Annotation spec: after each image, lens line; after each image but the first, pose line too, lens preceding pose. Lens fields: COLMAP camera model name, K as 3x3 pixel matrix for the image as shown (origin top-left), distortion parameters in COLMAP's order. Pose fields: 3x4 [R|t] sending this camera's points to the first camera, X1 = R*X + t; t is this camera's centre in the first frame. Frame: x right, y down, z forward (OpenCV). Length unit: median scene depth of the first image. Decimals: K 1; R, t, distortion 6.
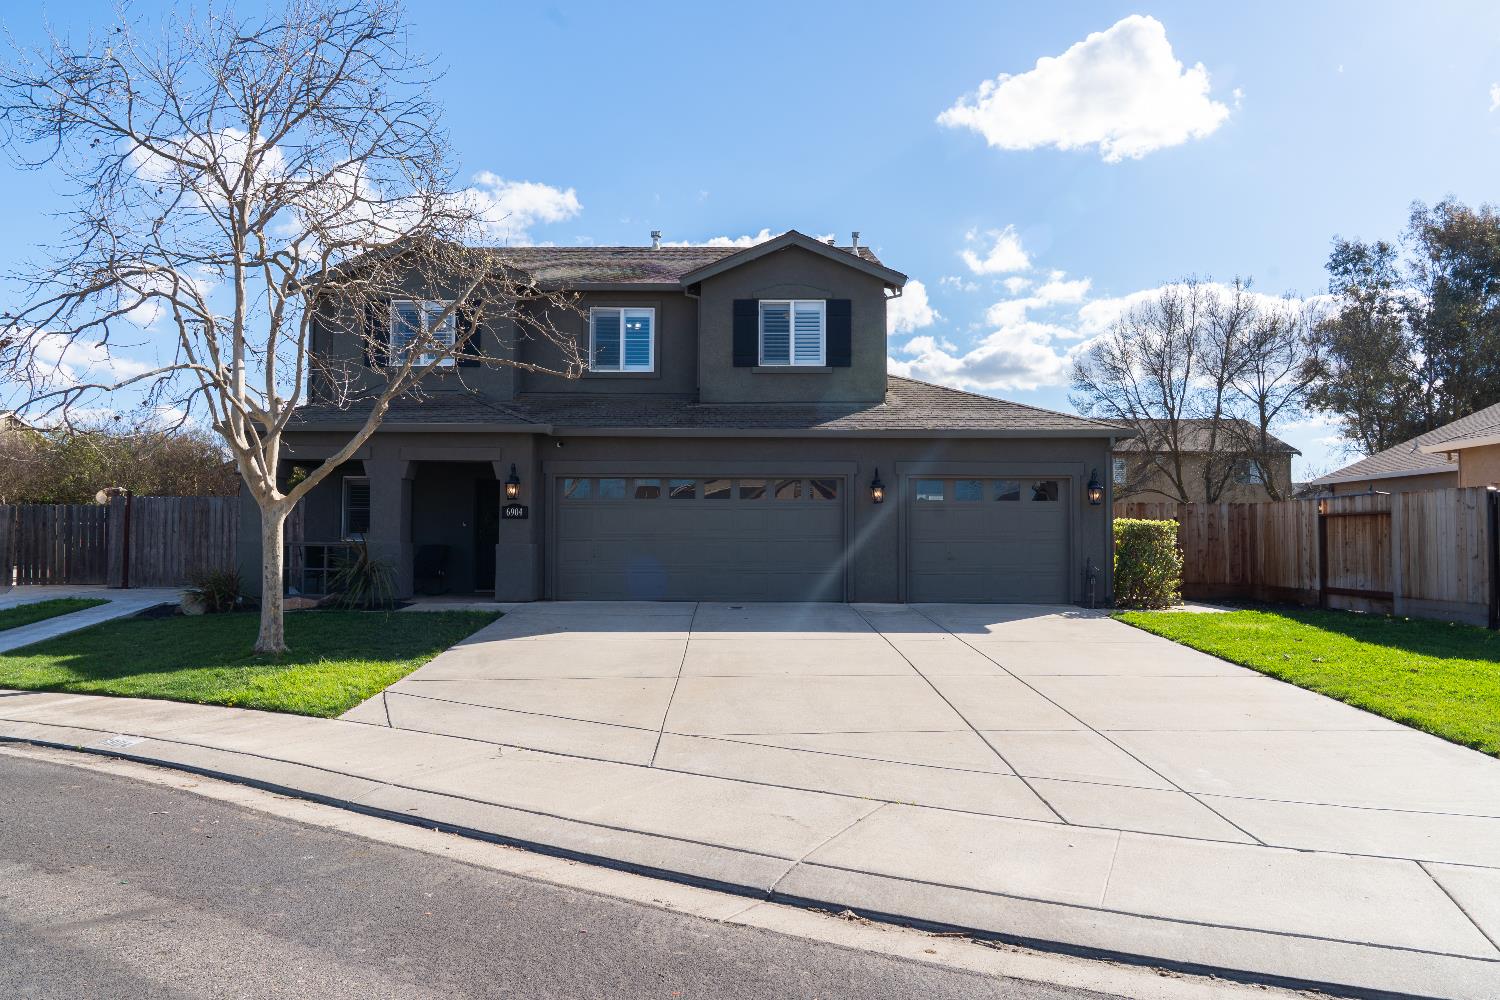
lens RADIAL K [[1033.3, 0, 747.2], [0, 1033.3, 496.6], [0, 0, 1]] dist [-0.034018, 0.021390]
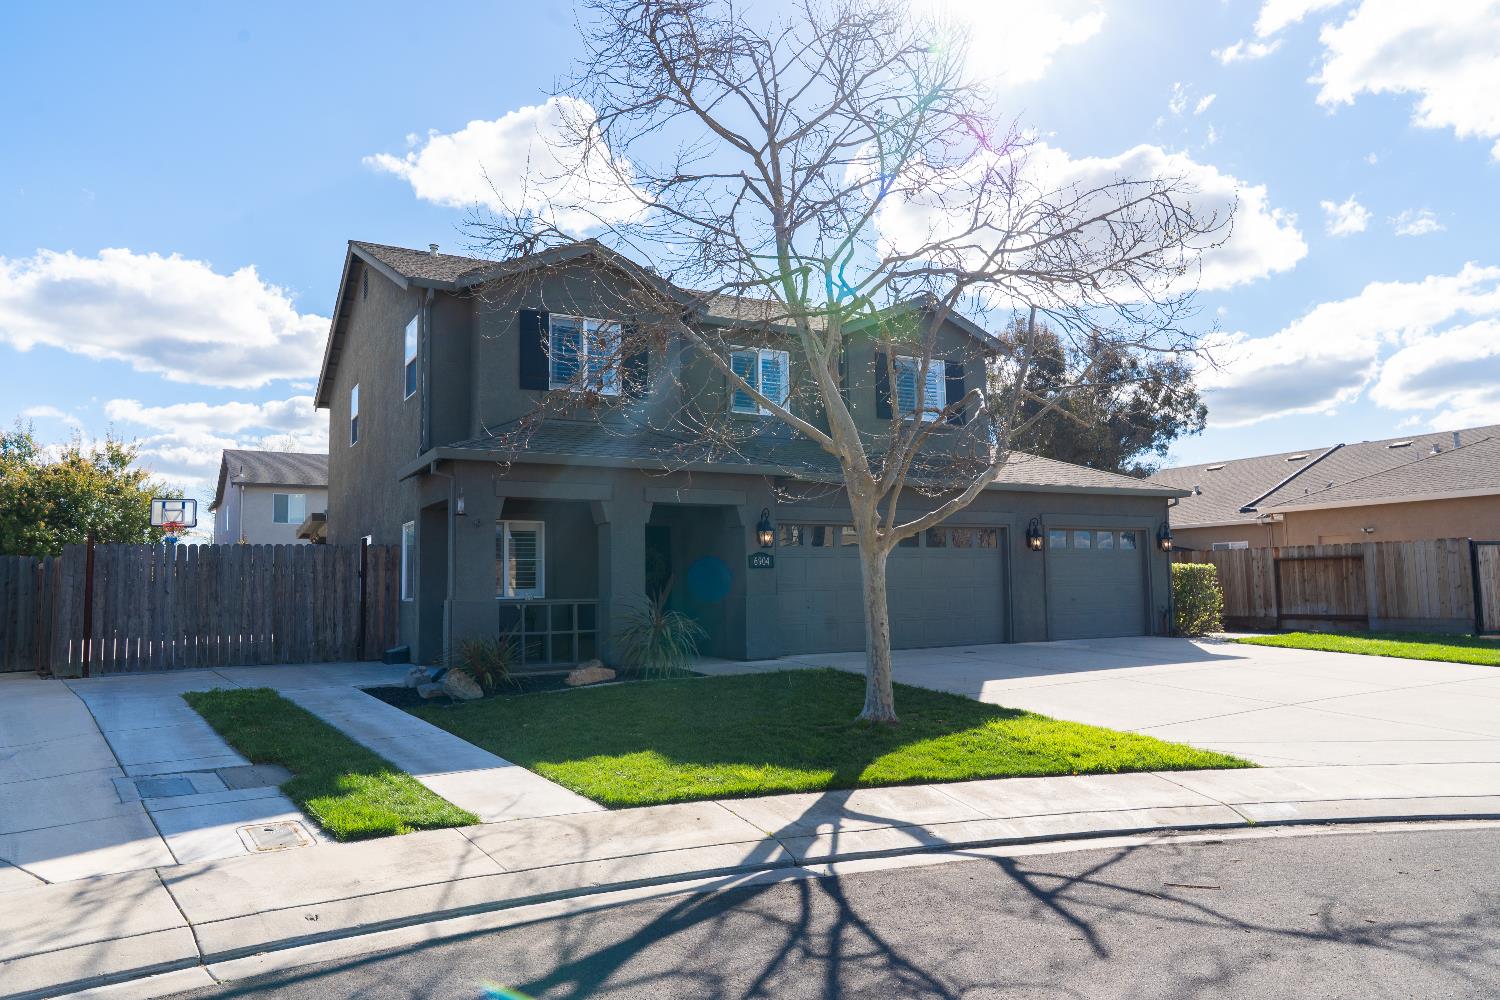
lens RADIAL K [[1033.3, 0, 746.1], [0, 1033.3, 504.0], [0, 0, 1]] dist [-0.034018, 0.021390]
pose [[0.858845, 0.022472, 0.511743, -0.707130], [0.000609, 0.998992, -0.044891, 0.005315], [-0.512235, 0.038866, 0.857965, 0.216337]]
